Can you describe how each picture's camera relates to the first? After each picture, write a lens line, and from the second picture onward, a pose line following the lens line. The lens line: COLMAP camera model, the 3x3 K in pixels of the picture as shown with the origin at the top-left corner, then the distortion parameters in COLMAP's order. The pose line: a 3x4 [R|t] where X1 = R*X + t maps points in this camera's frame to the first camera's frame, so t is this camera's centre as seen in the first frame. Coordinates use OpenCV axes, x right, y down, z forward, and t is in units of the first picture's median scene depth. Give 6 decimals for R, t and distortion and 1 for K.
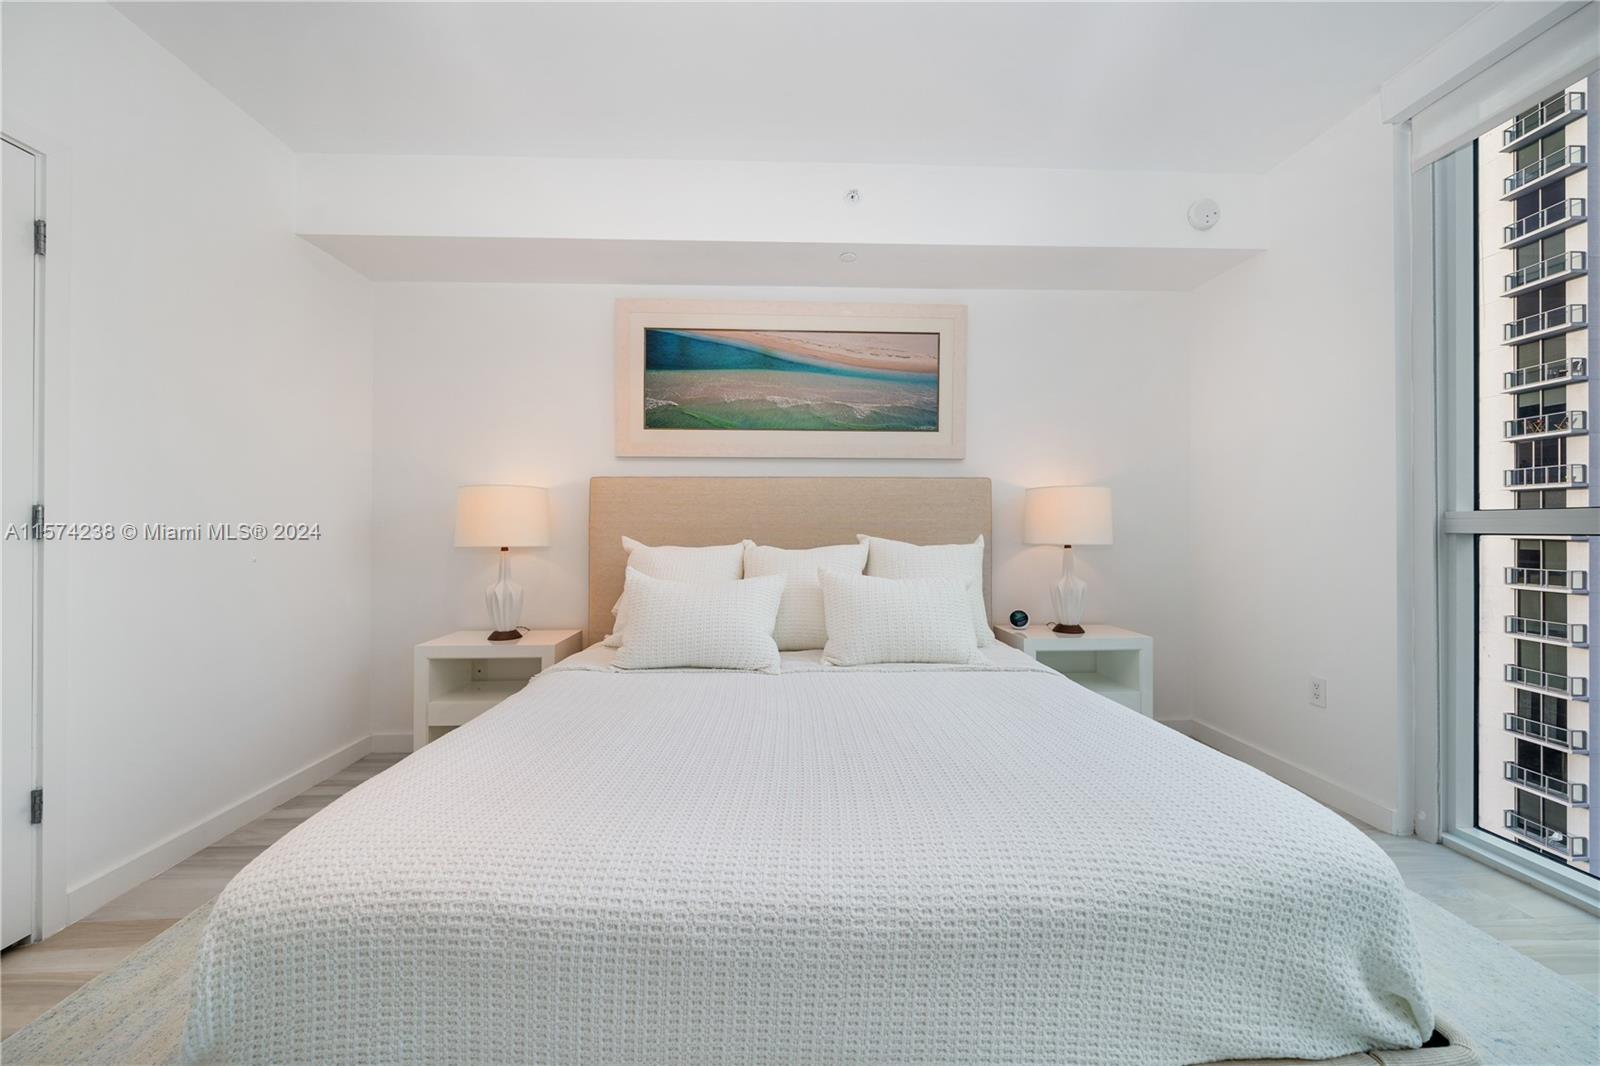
lens RADIAL K [[585.9, 0, 803.4], [0, 585.9, 528.4], [0, 0, 1]] dist [-0.000357, 0.000395]
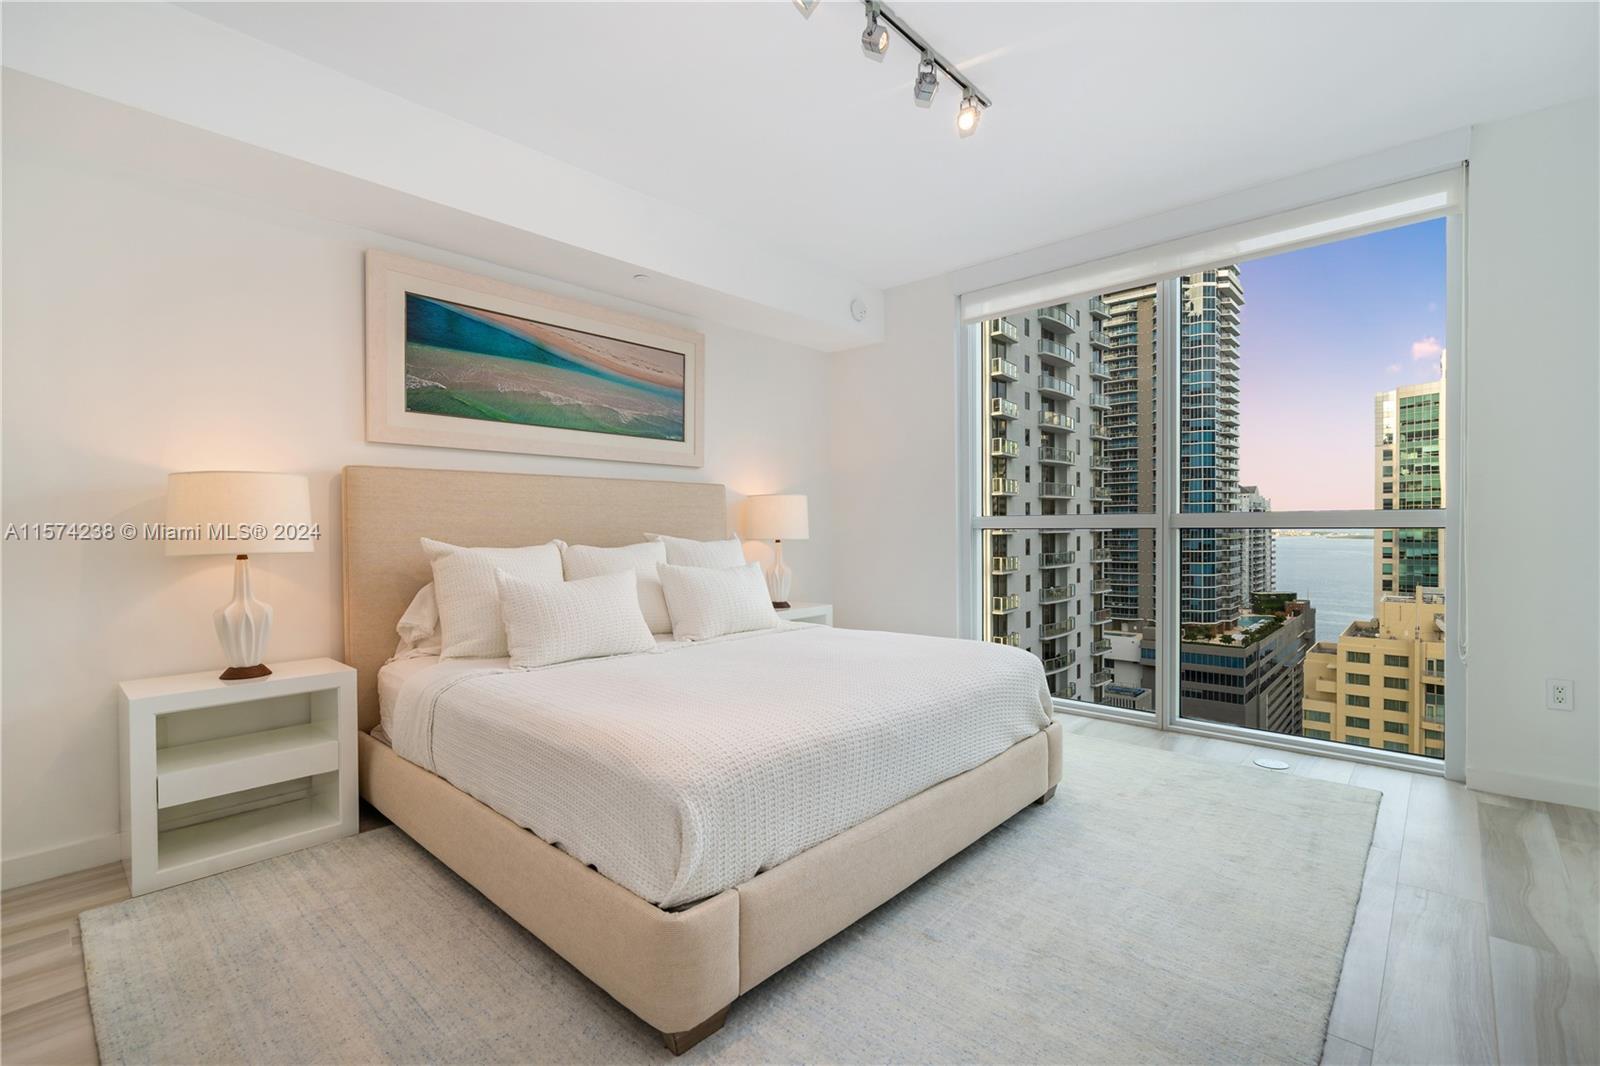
lens RADIAL K [[713.1, 0, 803.9], [0, 713.1, 537.4], [0, 0, 1]] dist [0.000423, 0.001112]
pose [[0.705562, -0.012827, 0.708532, -0.592785], [0.005237, 0.999903, 0.012887, 0.002589], [-0.708629, -0.005382, 0.705561, -0.136400]]
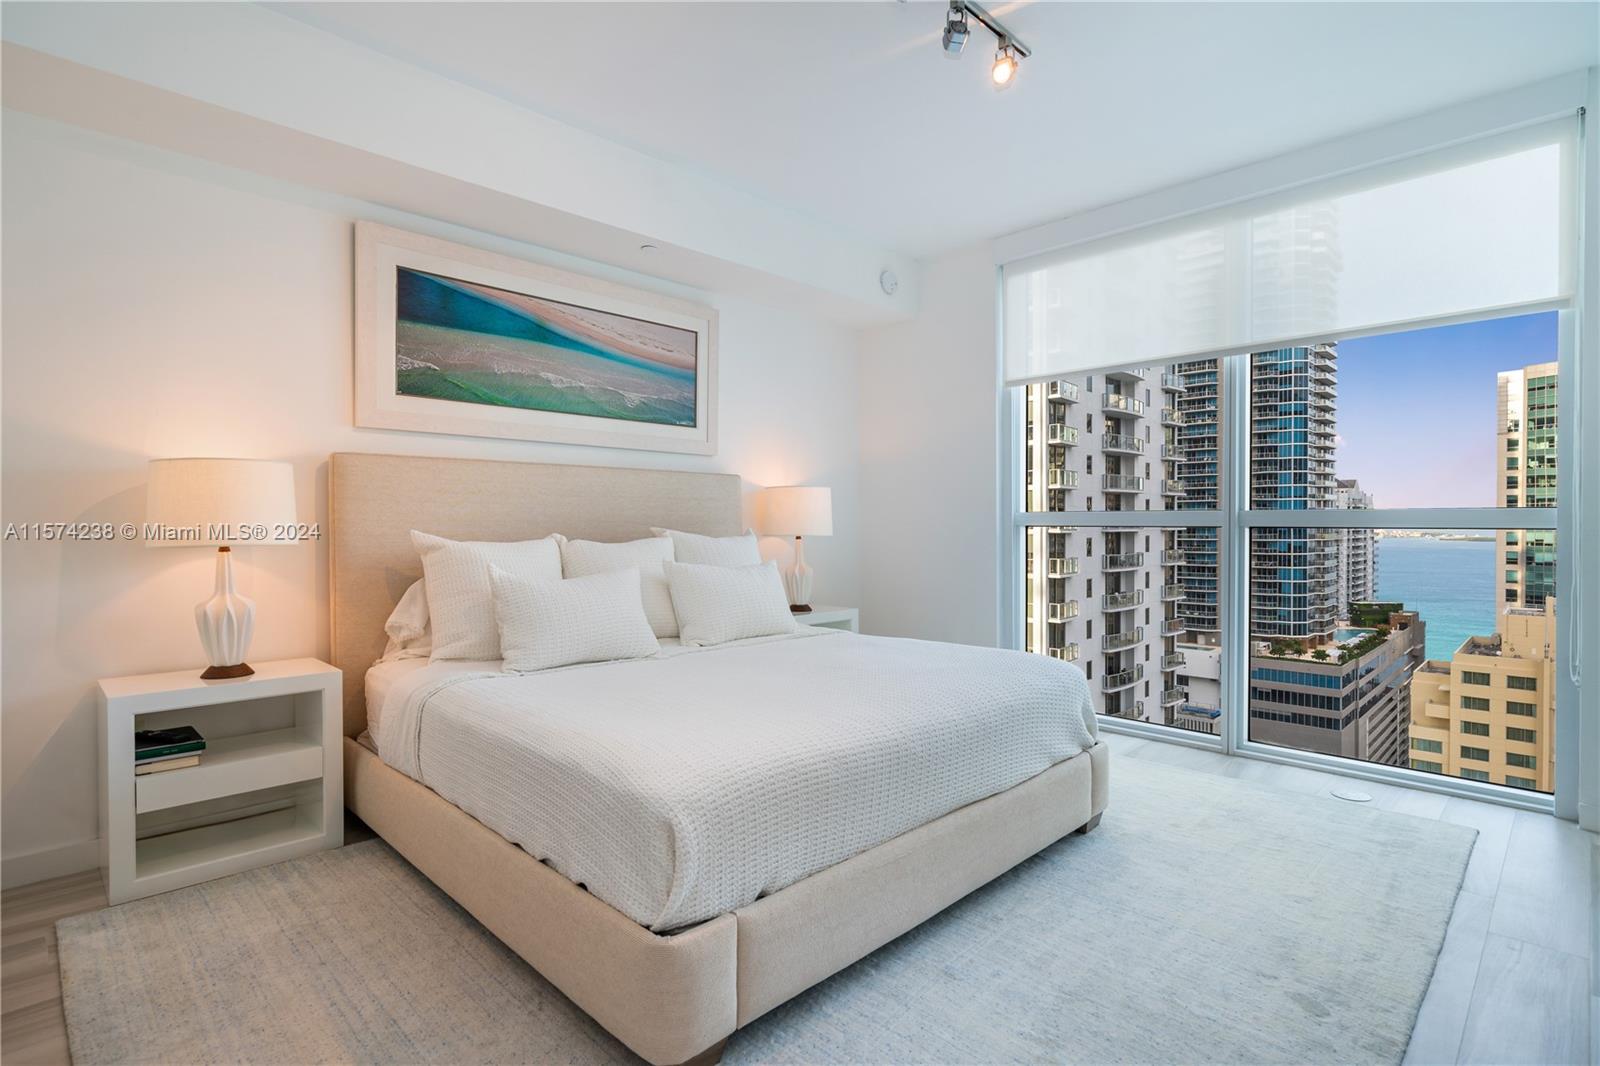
lens RADIAL K [[794.8, 0, 800.0], [0, 794.8, 532.4], [0, 0, 1]] dist [-0.003051, 0.002990]
pose [[0.737153, -0.005214, 0.675706, -0.589281], [-0.002947, 0.999936, 0.010931, 0.003096], [-0.675719, -0.010049, 0.737090, -0.157745]]
